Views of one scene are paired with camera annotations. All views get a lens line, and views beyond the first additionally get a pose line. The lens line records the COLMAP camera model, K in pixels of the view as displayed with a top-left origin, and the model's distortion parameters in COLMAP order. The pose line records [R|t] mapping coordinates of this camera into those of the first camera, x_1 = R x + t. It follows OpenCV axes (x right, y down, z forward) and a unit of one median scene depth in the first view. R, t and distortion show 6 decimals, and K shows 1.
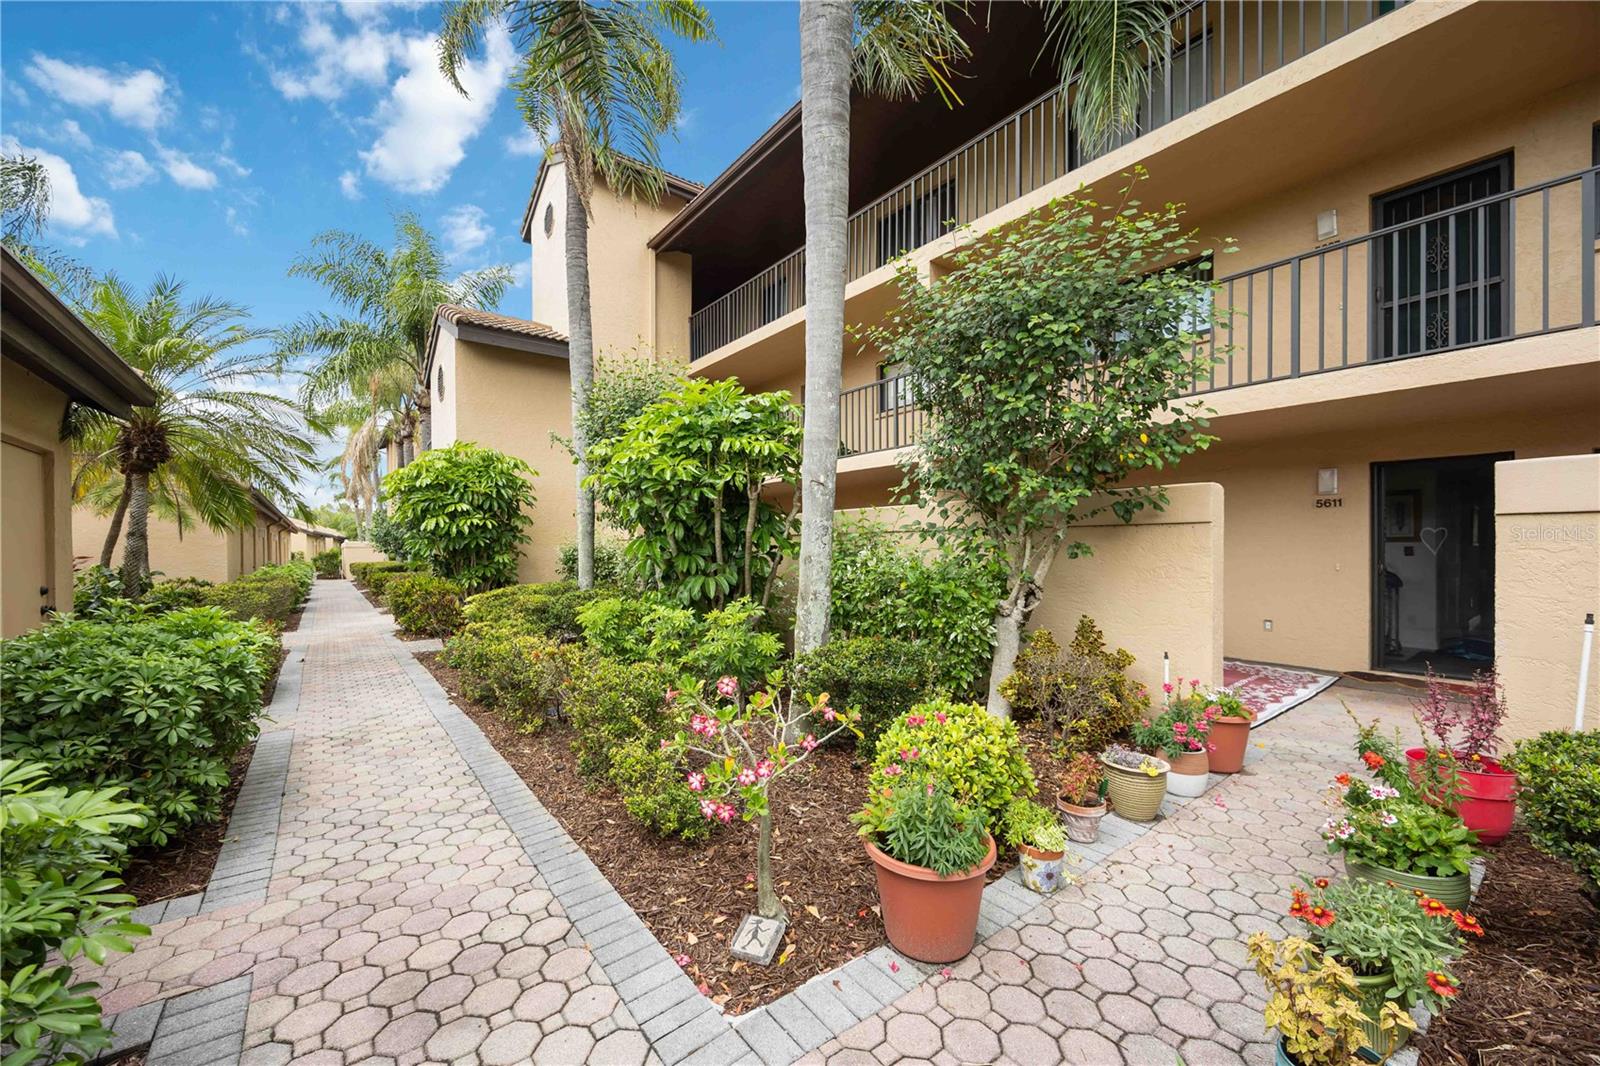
lens RADIAL K [[588.2, 0, 804.0], [0, 588.2, 549.4], [0, 0, 1]] dist [-0.001755, -0.000129]
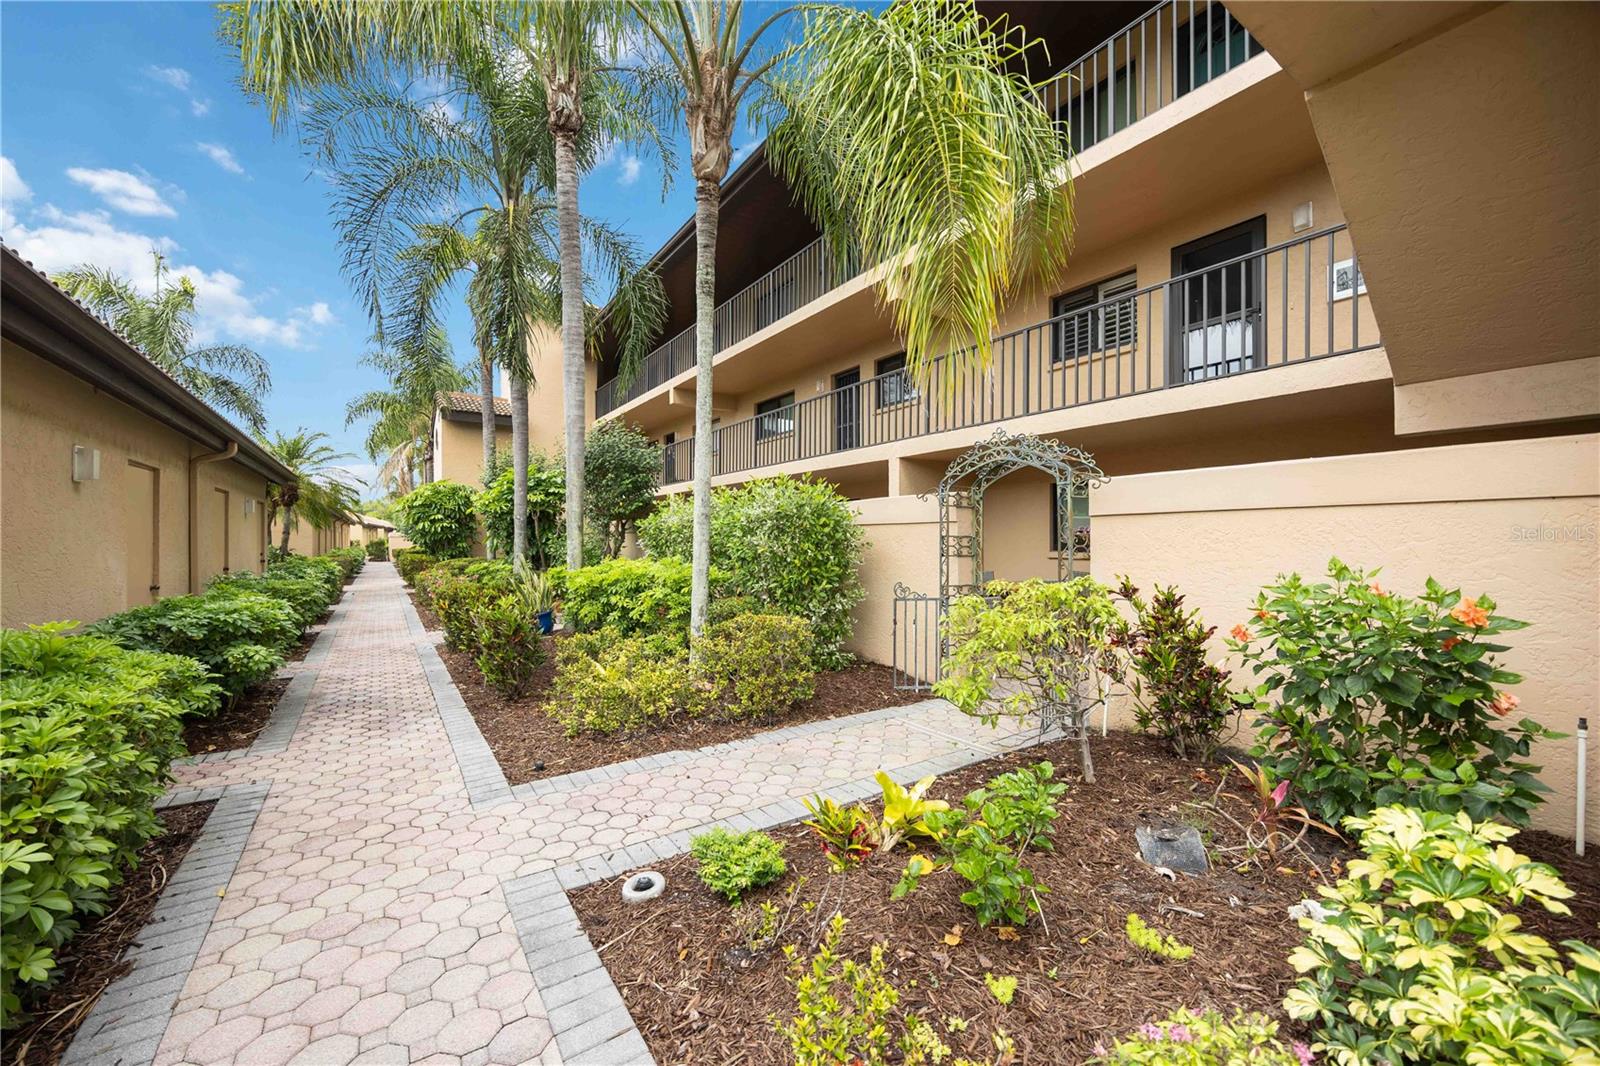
lens RADIAL K [[637.4, 0, 800.0], [0, 637.4, 533.0], [0, 0, 1]] dist [0.062099, -0.000066]
pose [[0.994583, 0.002218, -0.103920, 0.455508], [-0.003194, 0.999952, -0.009226, -0.002828], [0.103895, 0.009508, 0.994543, -0.547619]]
